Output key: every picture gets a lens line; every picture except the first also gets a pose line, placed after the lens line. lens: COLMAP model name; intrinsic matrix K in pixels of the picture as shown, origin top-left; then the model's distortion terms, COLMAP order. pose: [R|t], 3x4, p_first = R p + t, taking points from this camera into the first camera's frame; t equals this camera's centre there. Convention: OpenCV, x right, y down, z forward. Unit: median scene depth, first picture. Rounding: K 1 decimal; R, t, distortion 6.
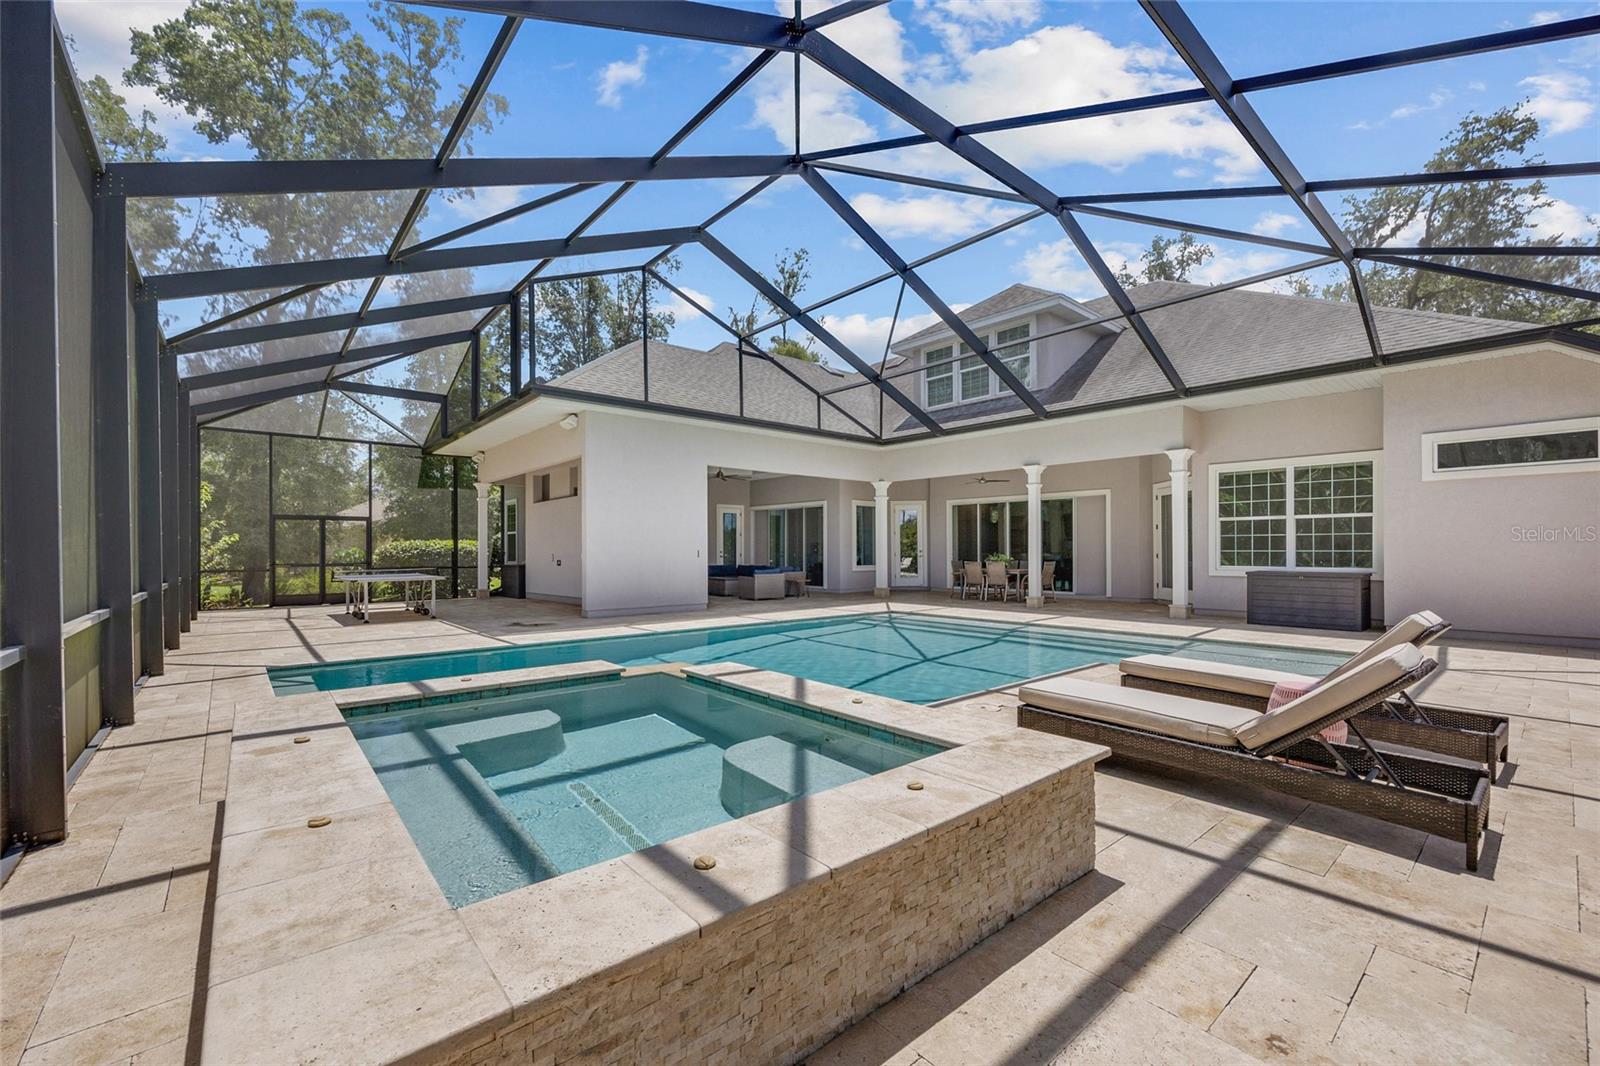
lens RADIAL K [[642.5, 0, 795.8], [0, 642.5, 542.4], [0, 0, 1]] dist [-0.001571, 0.000680]
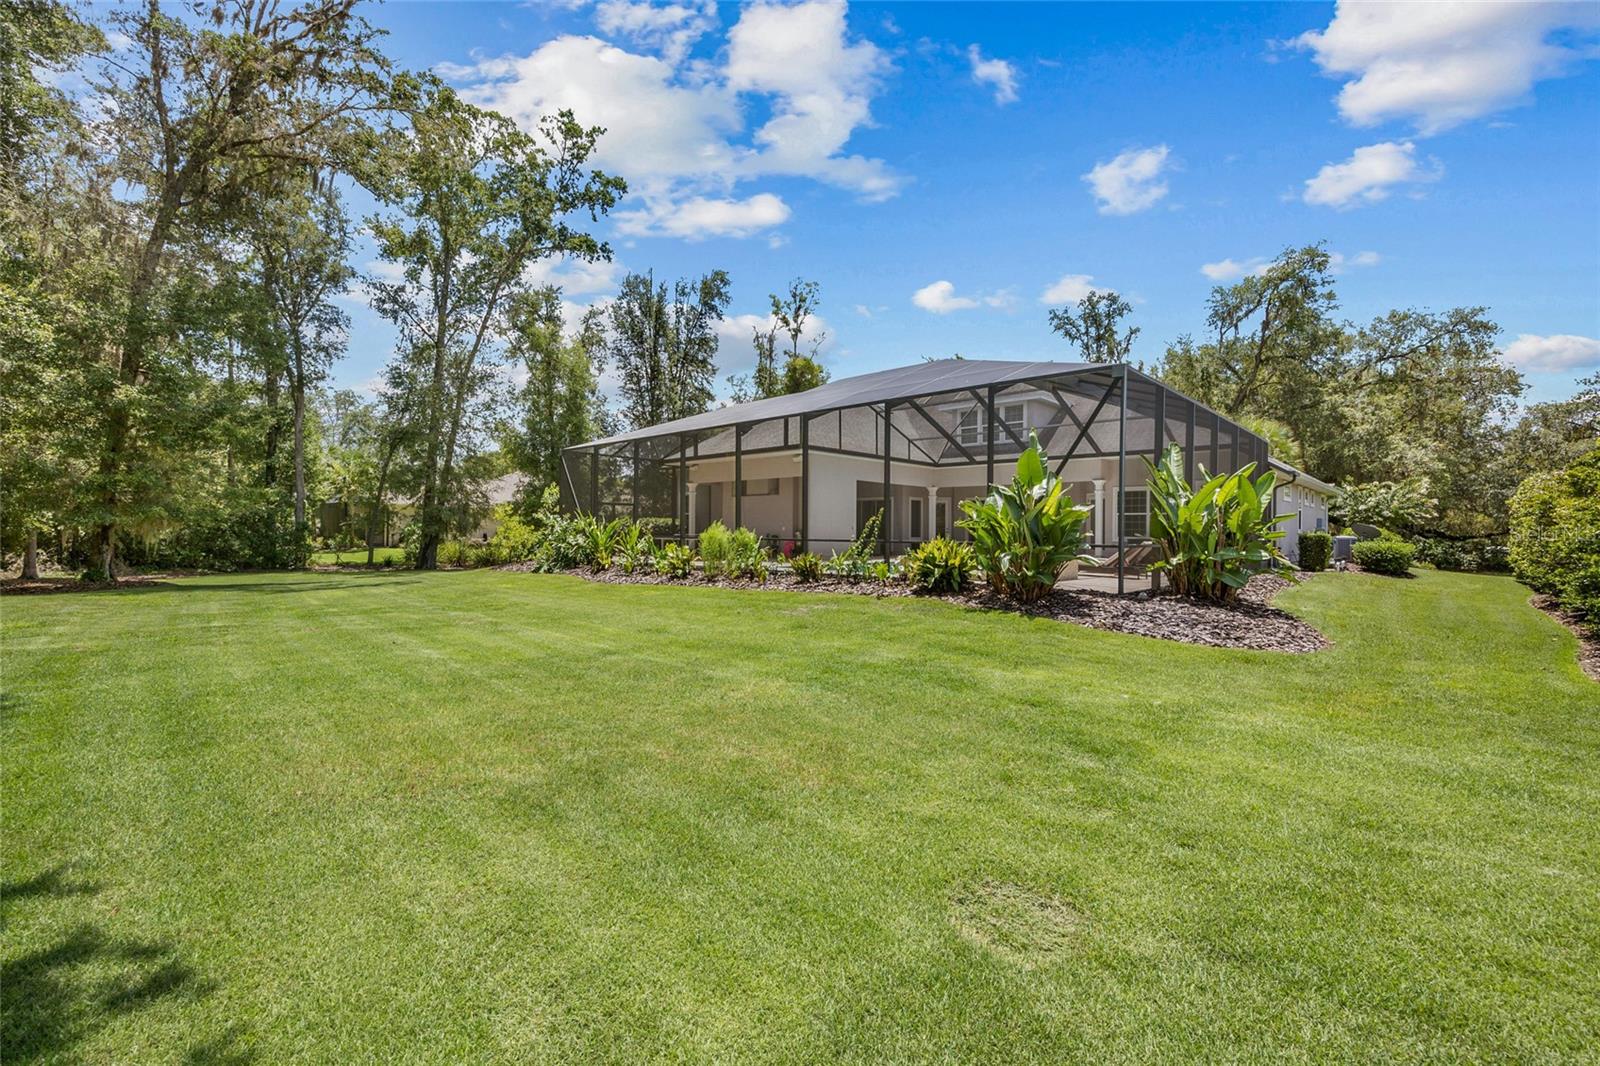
lens RADIAL K [[642.5, 0, 803.0], [0, 642.5, 534.0], [0, 0, 1]] dist [-0.001571, 0.000680]
pose [[0.995033, 0.013128, 0.098678, -0.531583], [-0.014839, 0.999752, 0.016622, 0.008117], [-0.098435, -0.018003, 0.994981, -0.930672]]
